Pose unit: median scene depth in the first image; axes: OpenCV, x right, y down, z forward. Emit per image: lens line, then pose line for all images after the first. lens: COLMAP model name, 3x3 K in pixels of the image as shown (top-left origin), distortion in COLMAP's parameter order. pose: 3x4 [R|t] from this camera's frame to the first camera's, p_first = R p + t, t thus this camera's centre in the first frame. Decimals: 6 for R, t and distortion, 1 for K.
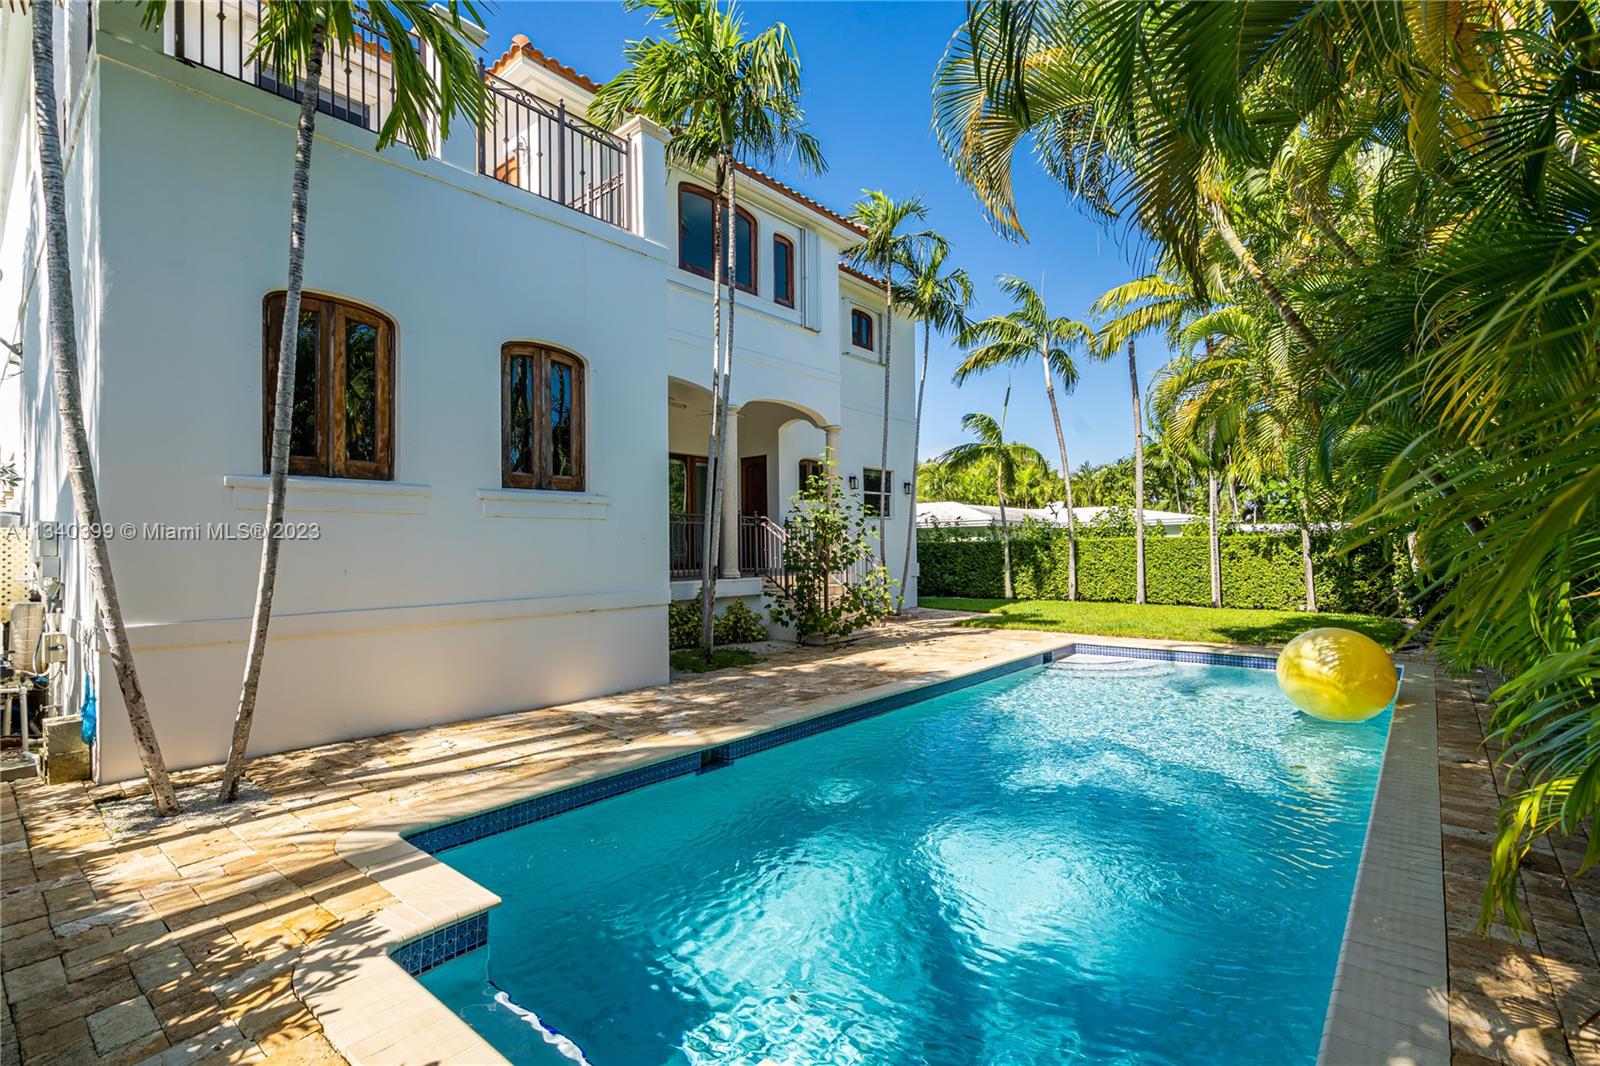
lens RADIAL K [[731.8, 0, 799.3], [0, 731.8, 542.0], [0, 0, 1]] dist [0.004799, 0.000599]
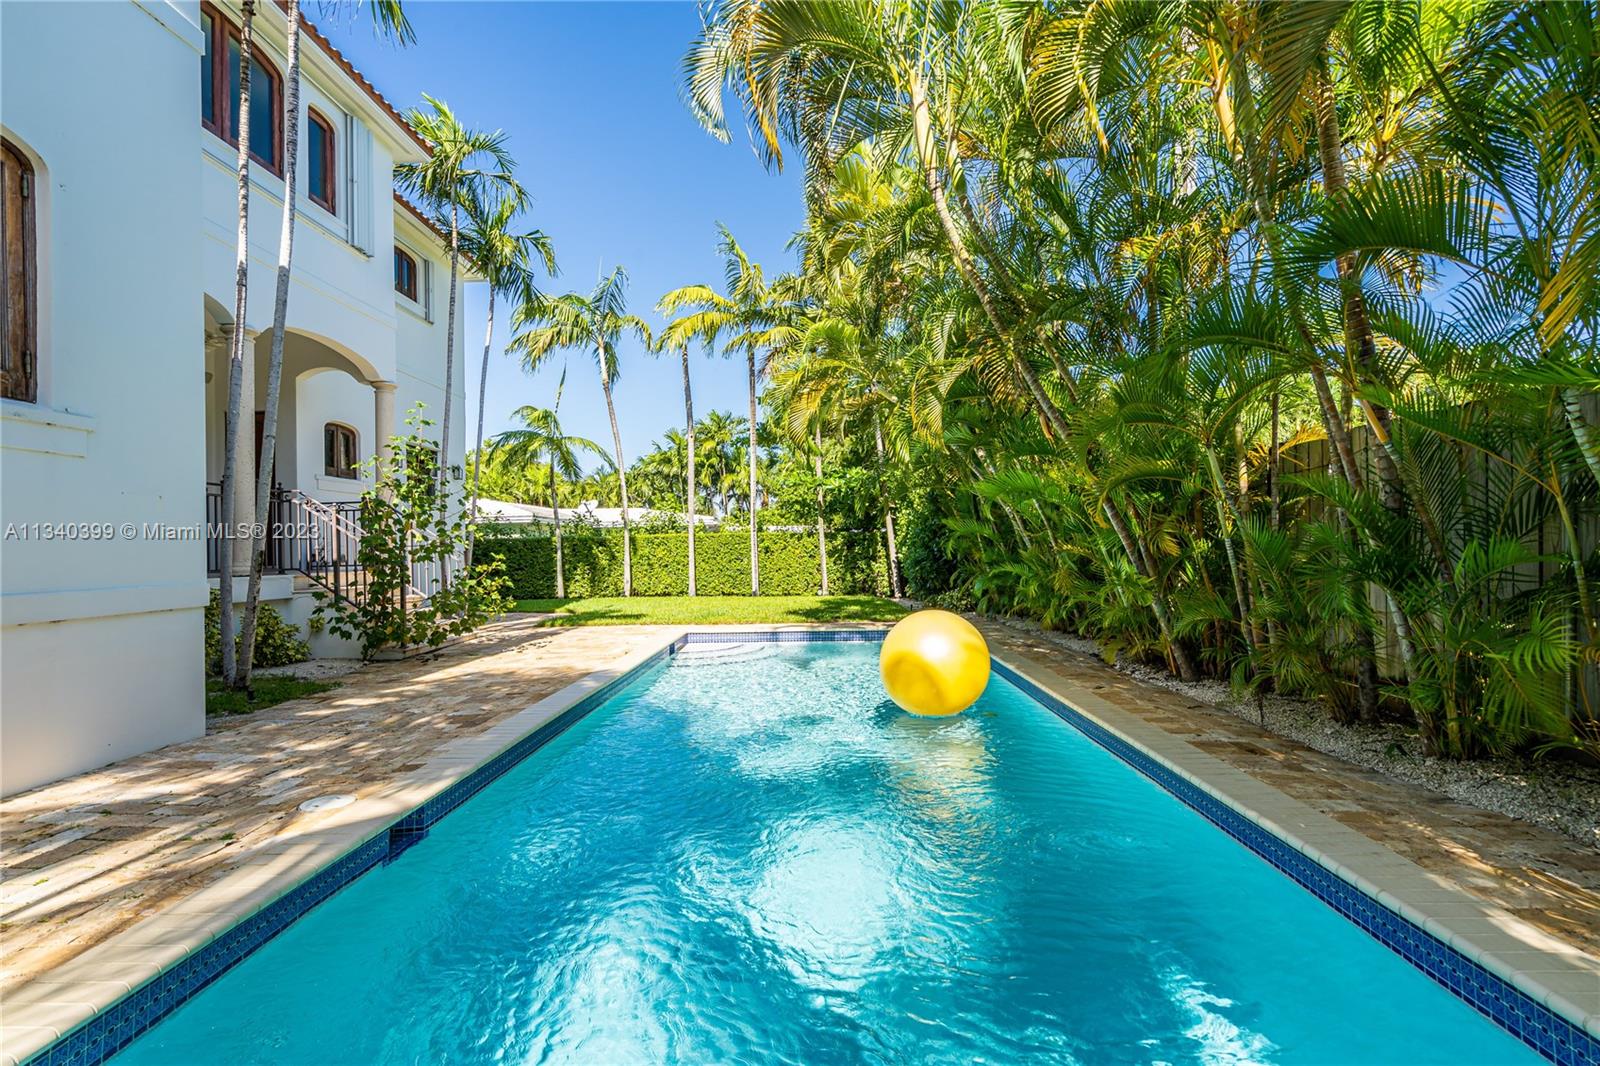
lens RADIAL K [[731.8, 0, 799.3], [0, 731.8, 542.0], [0, 0, 1]] dist [0.004799, 0.000599]
pose [[0.787500, 0.002662, 0.616309, -0.096196], [0.001584, 0.999979, -0.006343, 0.020306], [-0.616312, 0.005971, 0.787479, 0.118021]]
